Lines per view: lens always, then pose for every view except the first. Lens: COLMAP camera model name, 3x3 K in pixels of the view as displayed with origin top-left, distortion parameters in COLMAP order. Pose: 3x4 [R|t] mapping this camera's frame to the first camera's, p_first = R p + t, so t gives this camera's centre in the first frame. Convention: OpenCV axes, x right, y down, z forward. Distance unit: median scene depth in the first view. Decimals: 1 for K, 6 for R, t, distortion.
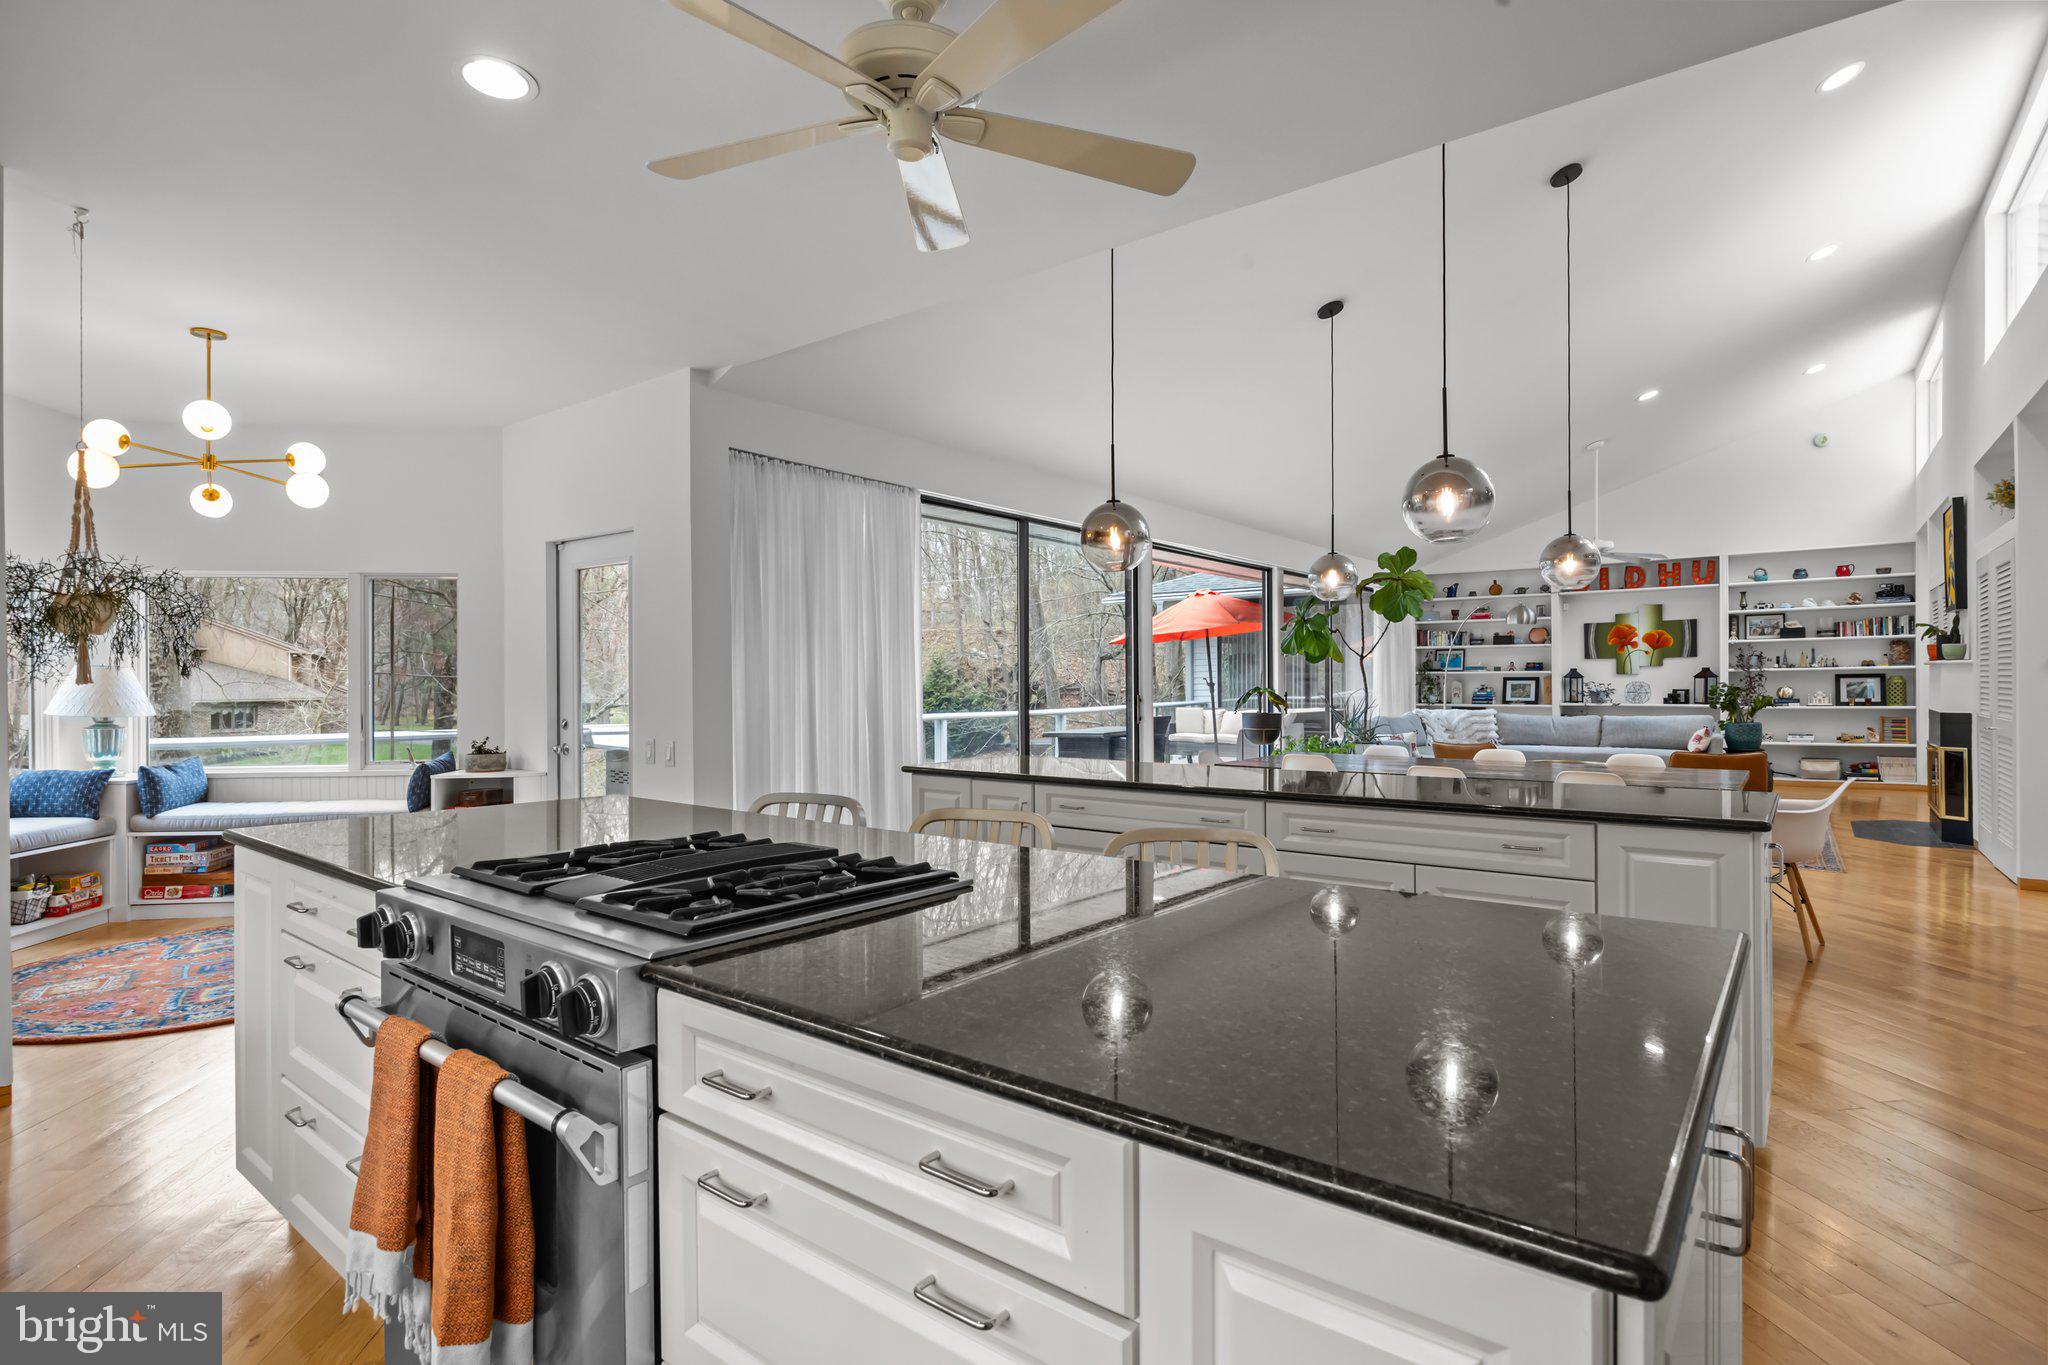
lens RADIAL K [[1000.3, 0, 1024.5], [0, 1000.3, 682.9], [0, 0, 1]] dist [-0.012144, -0.000989]
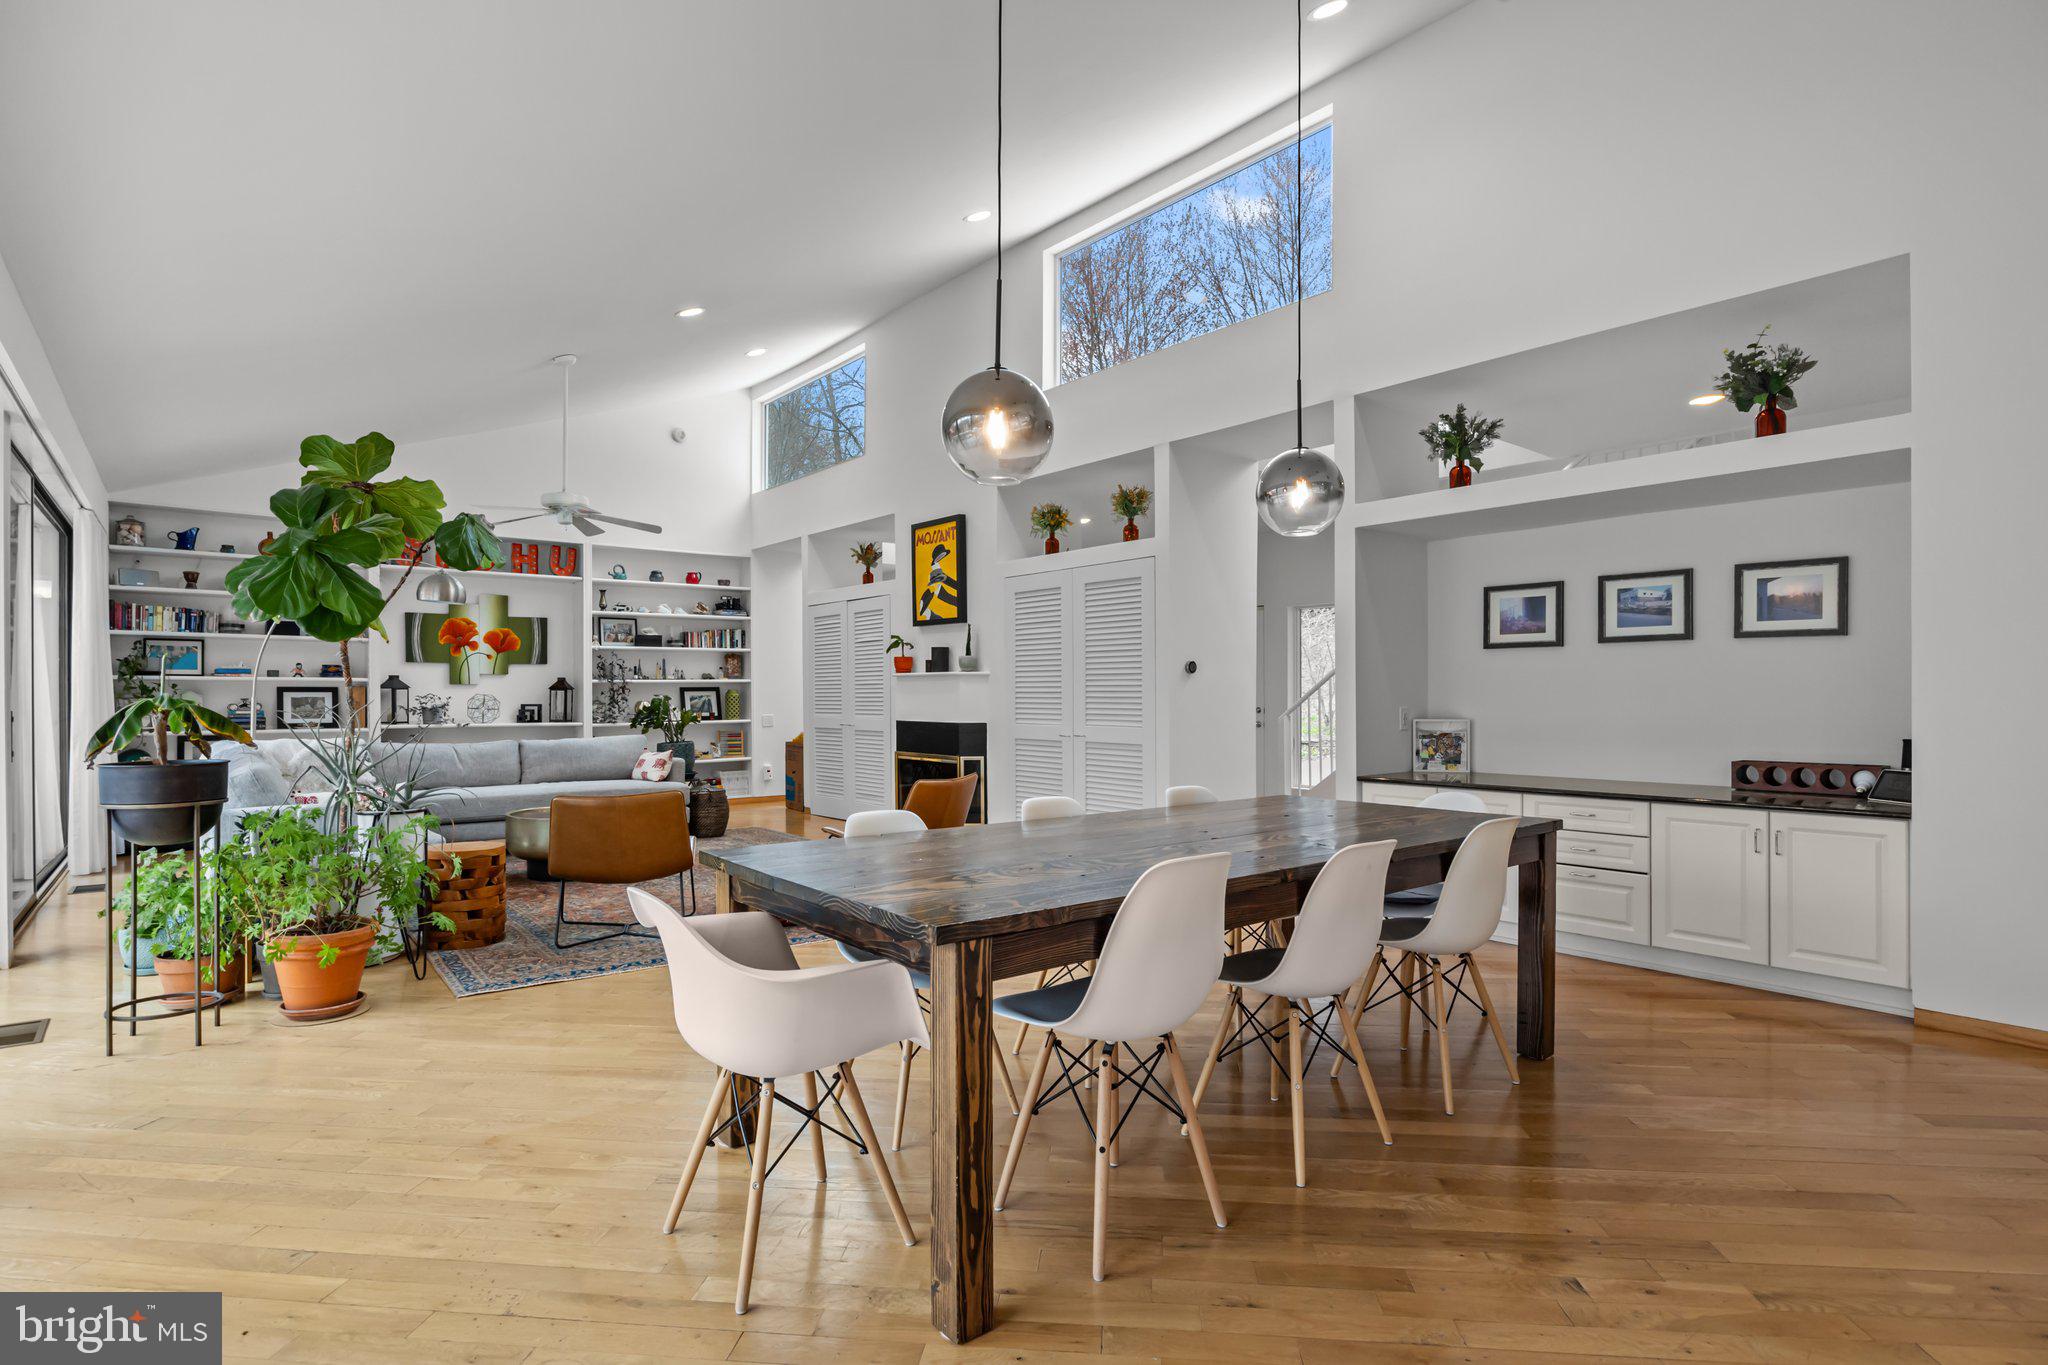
lens RADIAL K [[1000.3, 0, 1026.4], [0, 1000.3, 687.2], [0, 0, 1]] dist [-0.012144, -0.000989]
pose [[0.239971, 0.015255, 0.970660, -0.021864], [0.004200, 0.999851, -0.016752, 0.007949], [-0.970771, 0.008097, 0.239871, 0.423782]]
